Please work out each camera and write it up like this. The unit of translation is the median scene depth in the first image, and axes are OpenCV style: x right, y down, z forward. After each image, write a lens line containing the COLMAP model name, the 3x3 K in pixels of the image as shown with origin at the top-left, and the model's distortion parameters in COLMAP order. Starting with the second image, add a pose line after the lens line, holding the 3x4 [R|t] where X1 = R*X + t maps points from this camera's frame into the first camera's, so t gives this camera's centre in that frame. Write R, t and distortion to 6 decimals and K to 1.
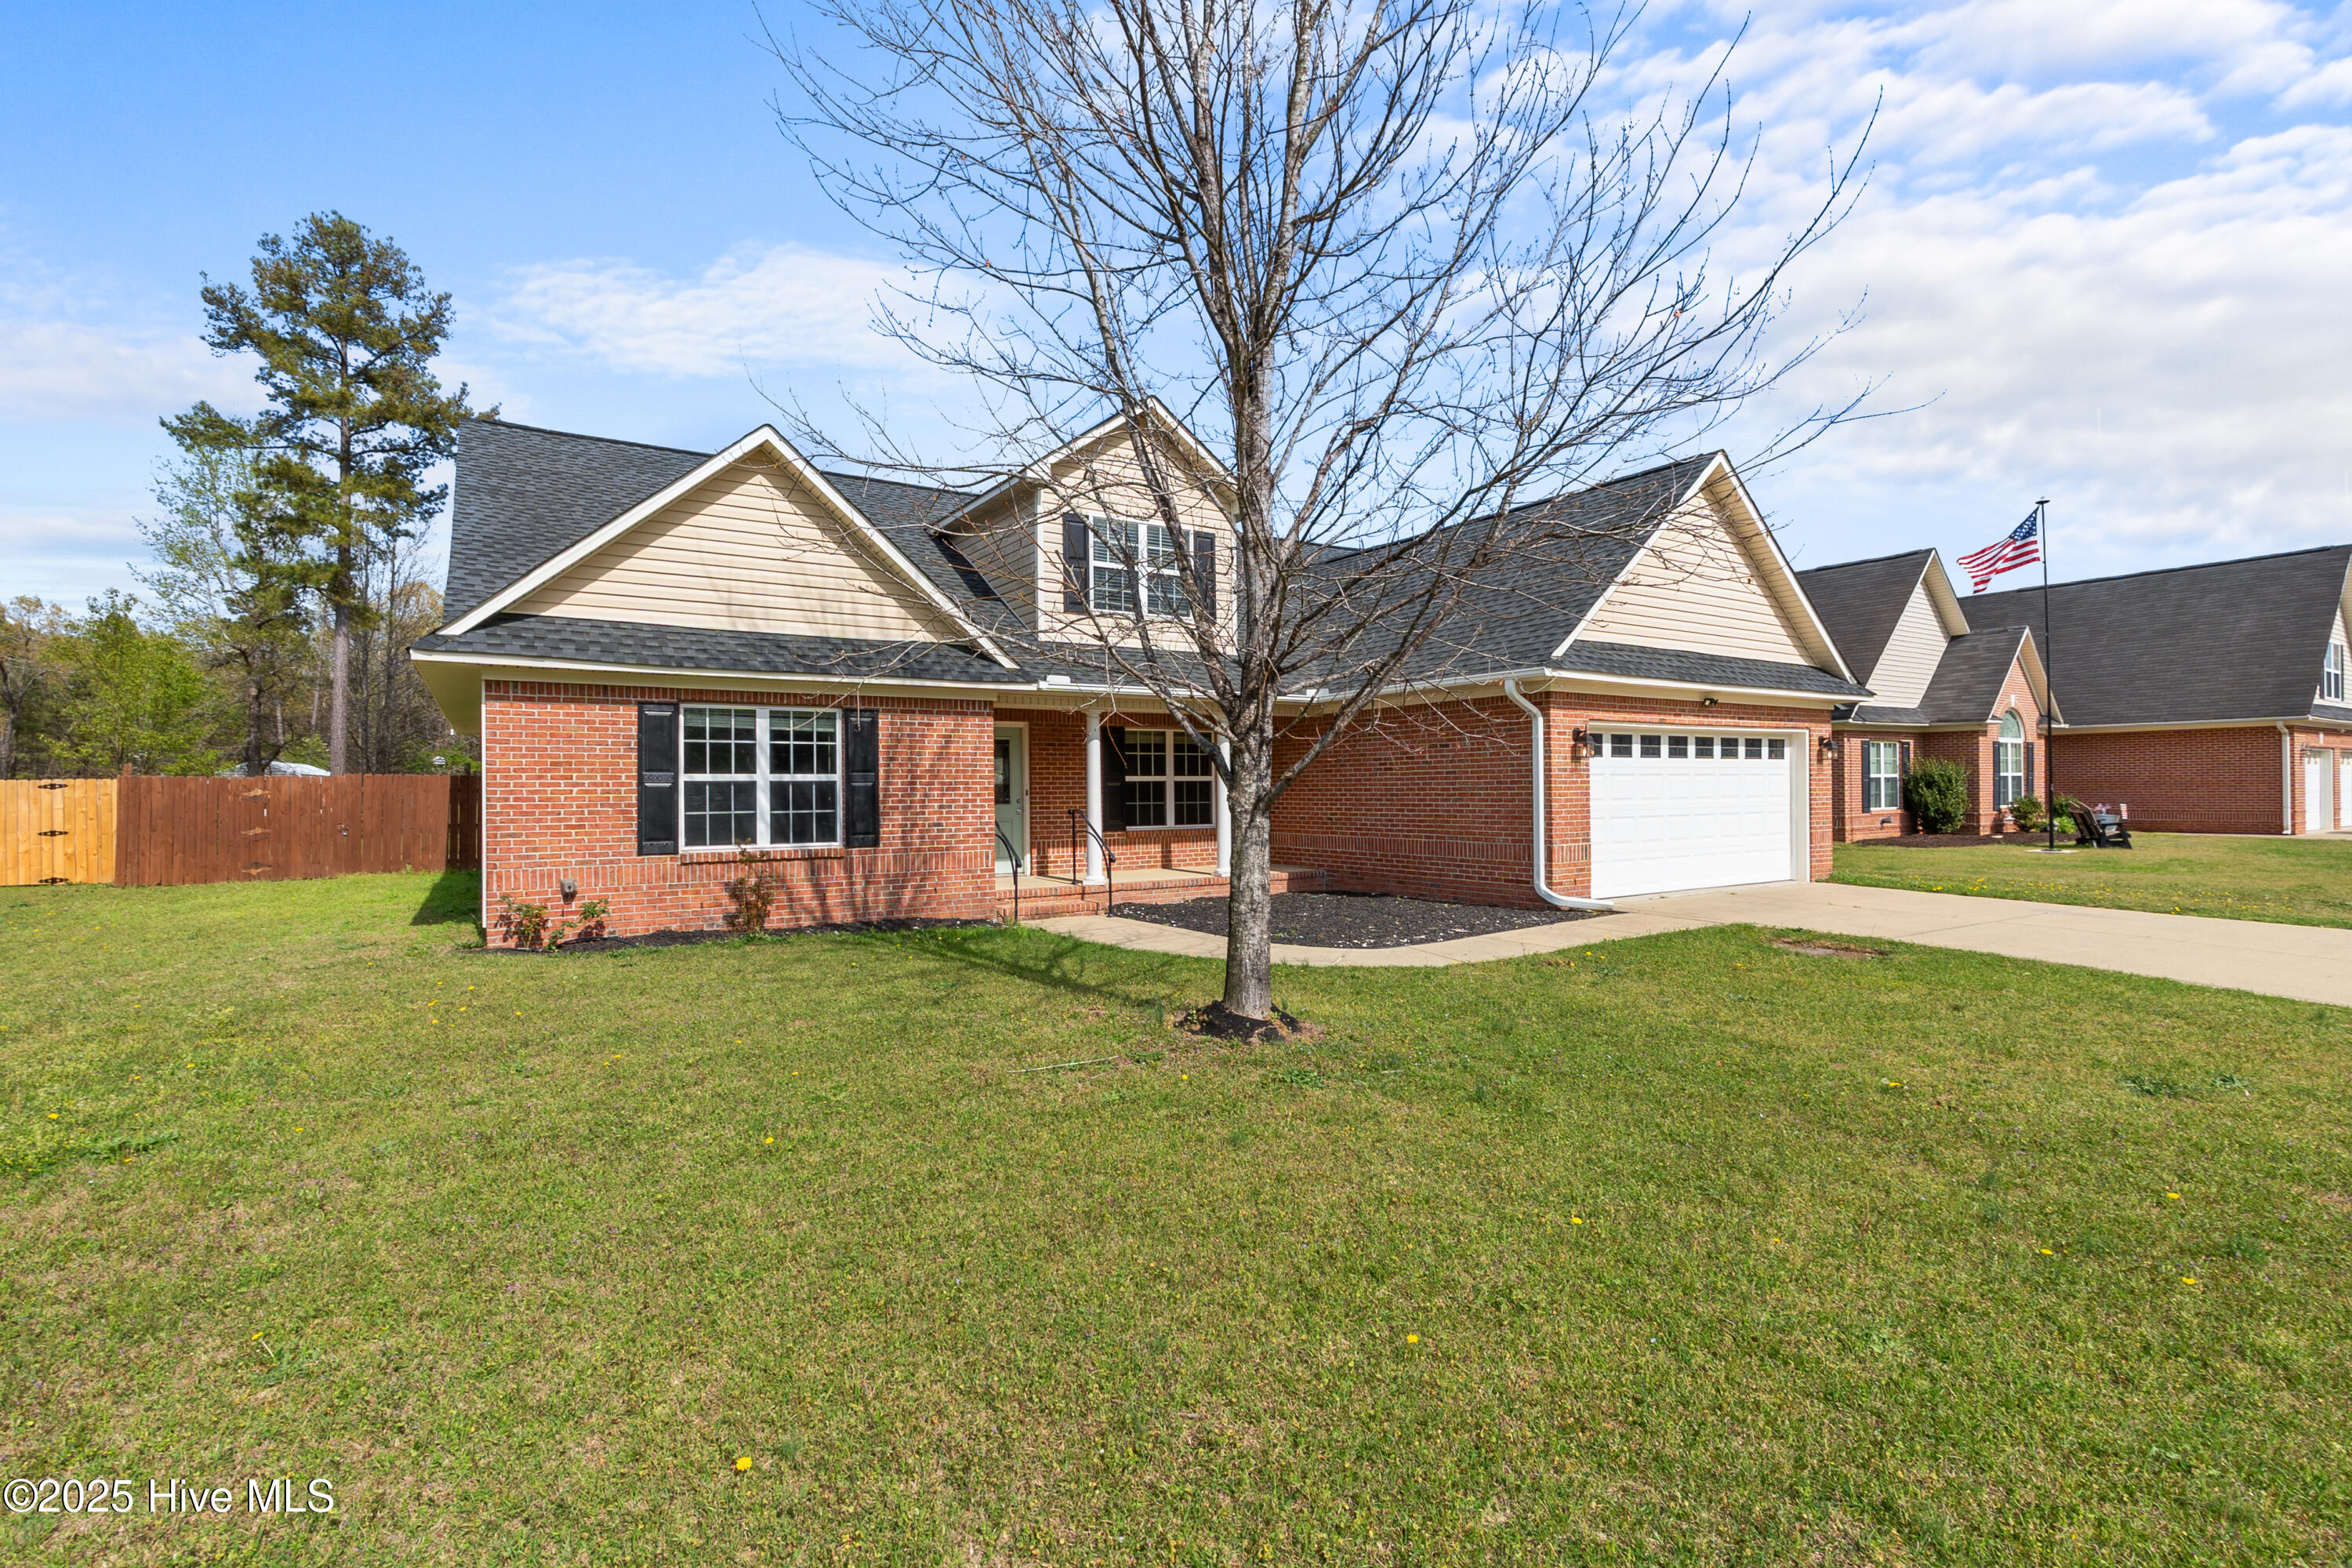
lens RADIAL K [[1071.4, 0, 1176.0], [0, 1071.4, 784.0], [0, 0, 1]] dist [-0.002110, -0.000051]
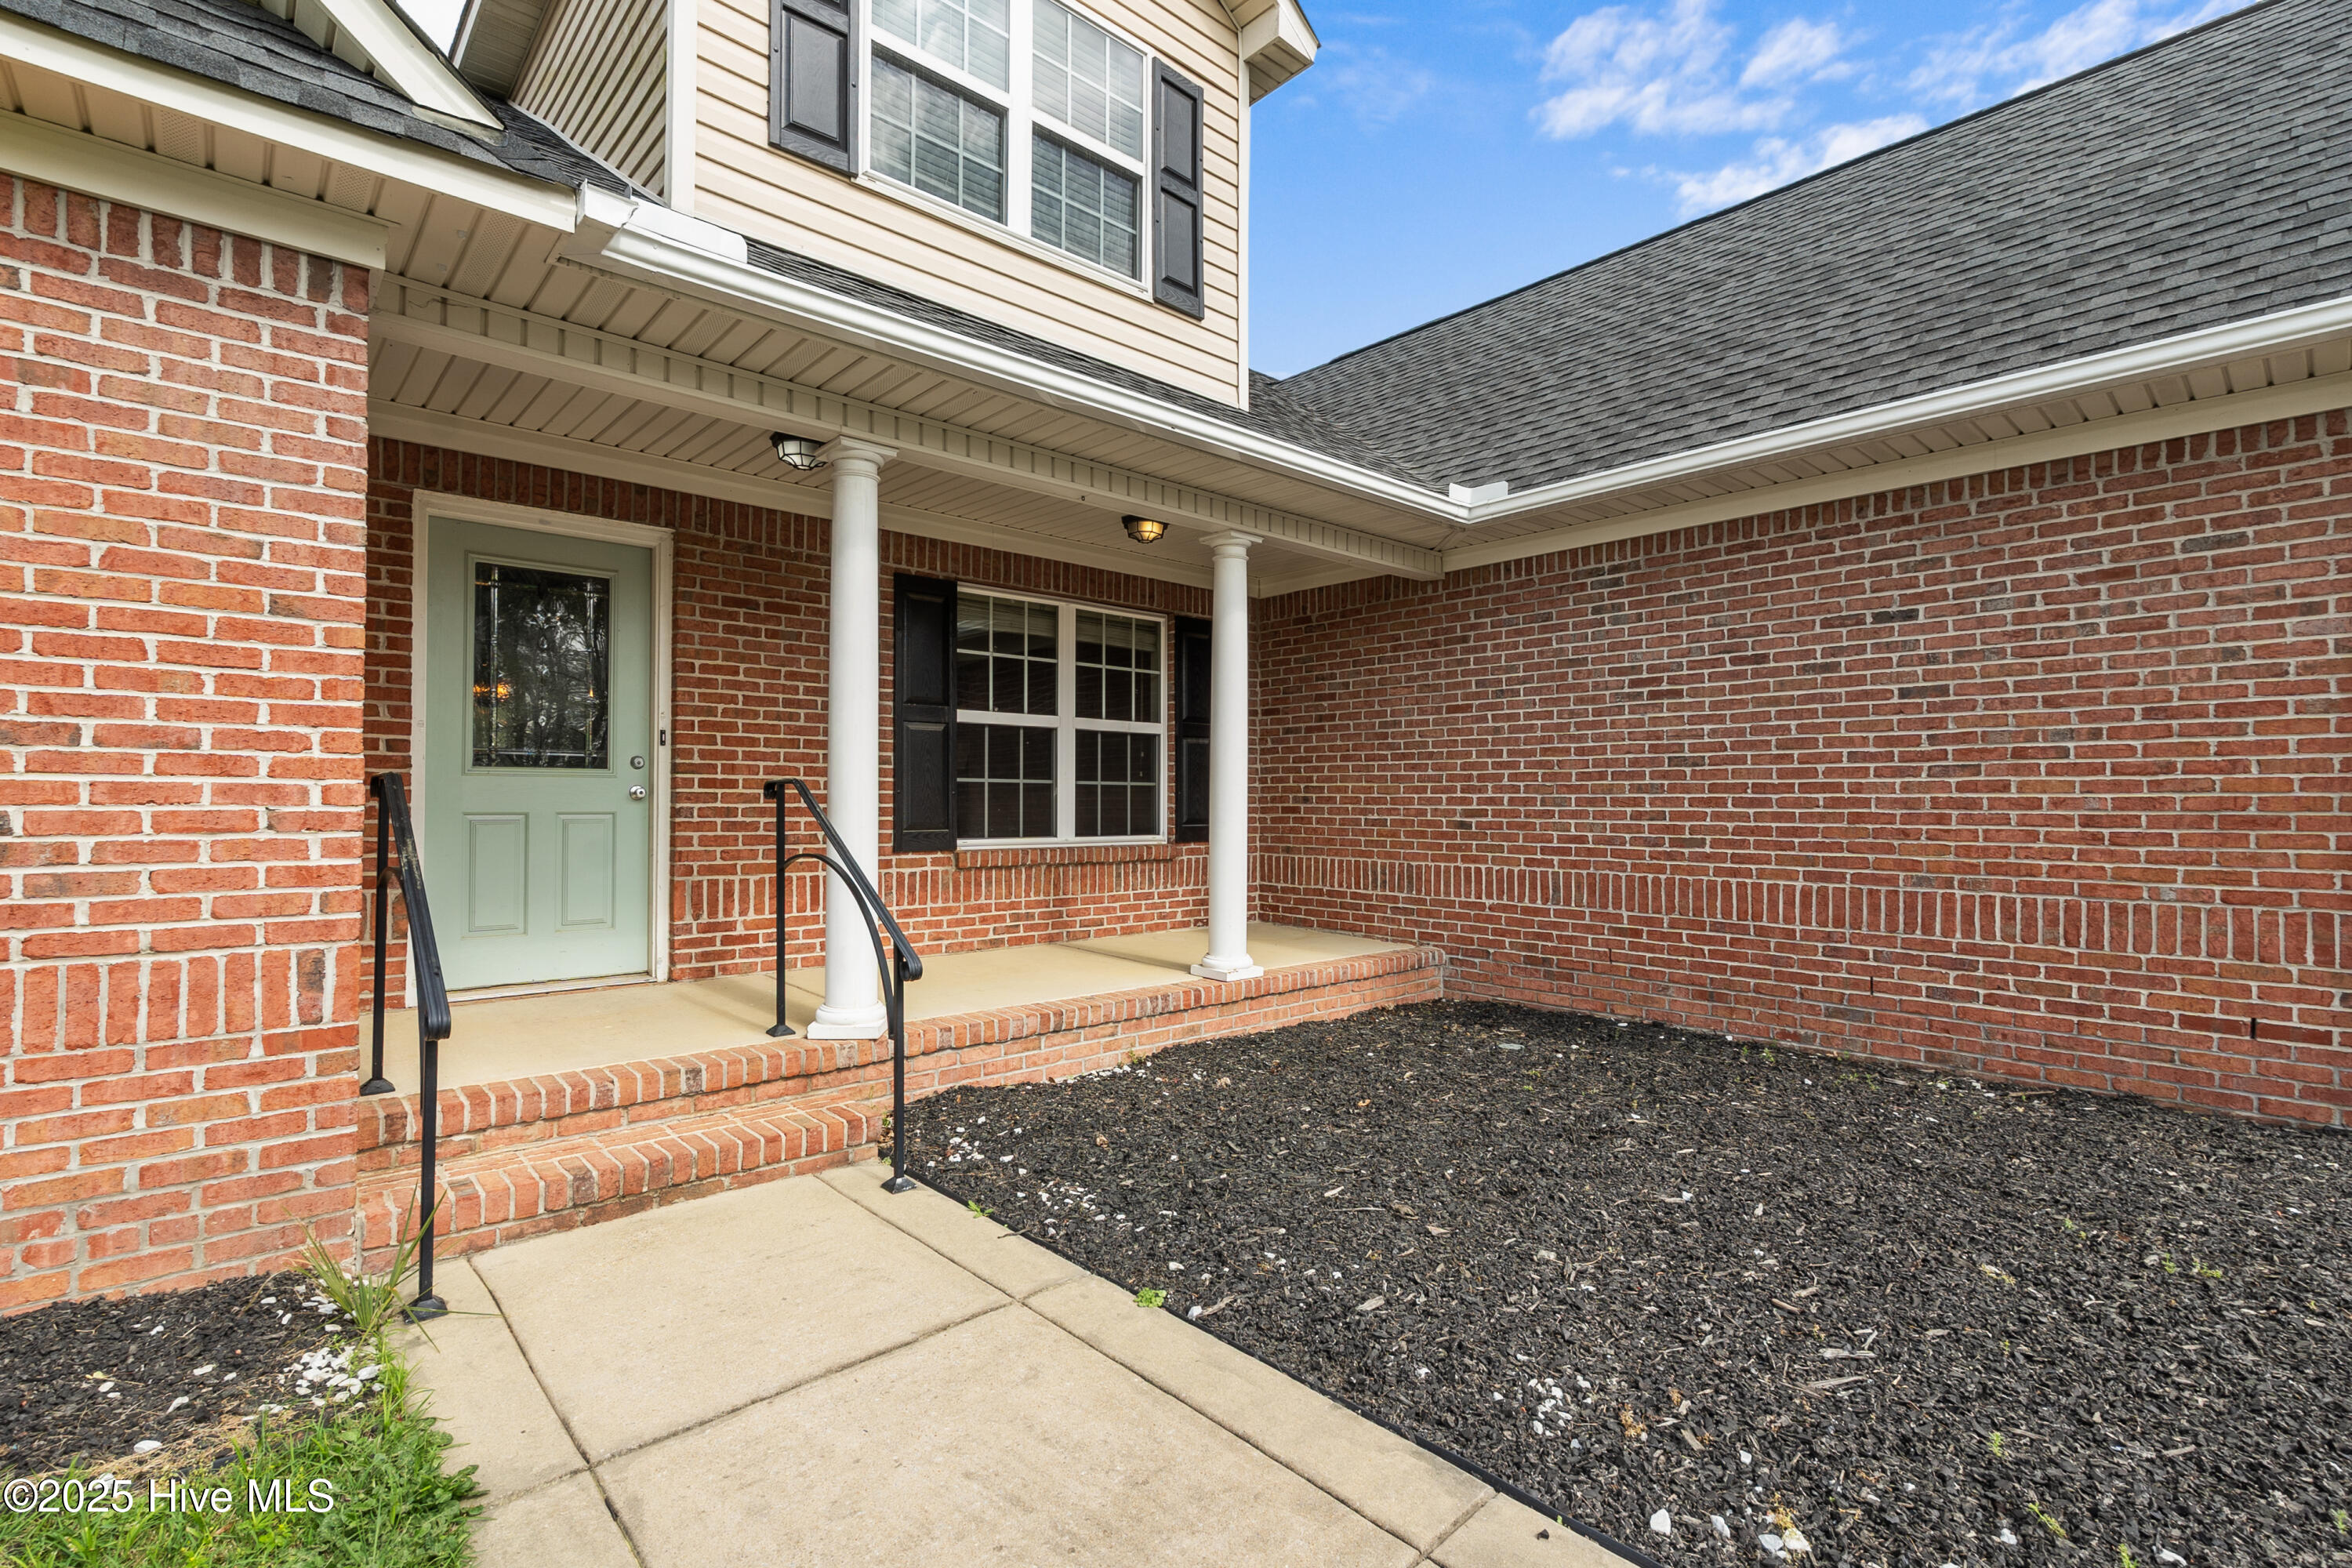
lens RADIAL K [[1071.4, 0, 1176.0], [0, 1071.4, 784.0], [0, 0, 1]] dist [-0.002110, -0.000051]
pose [[0.985970, 0.019080, 0.165830, -0.032171], [-0.017573, 0.999790, -0.010552, 0.022329], [-0.165997, 0.007490, 0.986098, 0.598046]]
